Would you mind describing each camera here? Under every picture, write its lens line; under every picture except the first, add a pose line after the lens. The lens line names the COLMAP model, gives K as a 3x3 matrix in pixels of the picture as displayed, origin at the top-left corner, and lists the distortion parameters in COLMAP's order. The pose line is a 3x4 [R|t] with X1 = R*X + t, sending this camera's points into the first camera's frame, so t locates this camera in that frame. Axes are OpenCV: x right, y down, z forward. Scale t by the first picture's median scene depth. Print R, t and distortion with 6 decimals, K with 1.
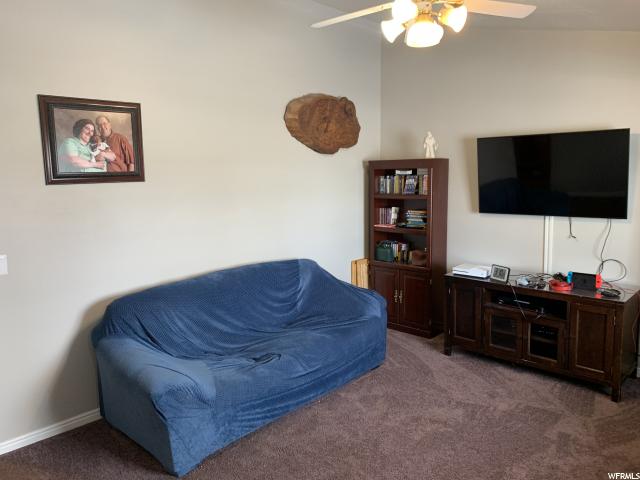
lens RADIAL K [[495.3, 0, 315.7], [0, 495.3, 233.5], [0, 0, 1]] dist [0.066129, -0.110756]
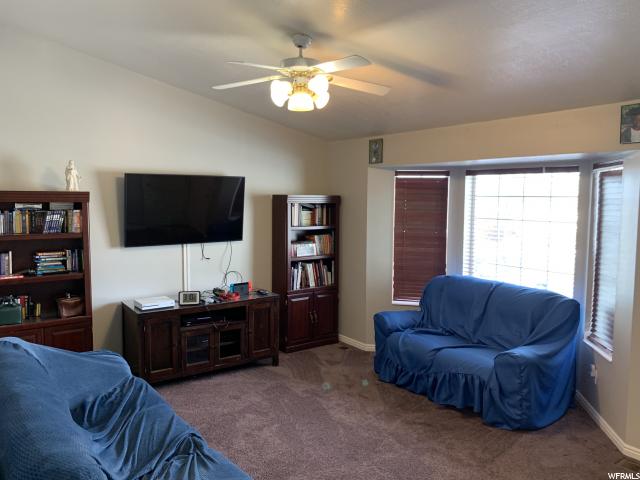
lens RADIAL K [[495.3, 0, 315.7], [0, 495.3, 233.5], [0, 0, 1]] dist [0.066129, -0.110756]
pose [[0.177304, -0.053567, 0.982697, -0.637154], [0.116544, 0.992634, 0.033081, -0.063689], [-0.977231, 0.108662, 0.182241, 0.486623]]
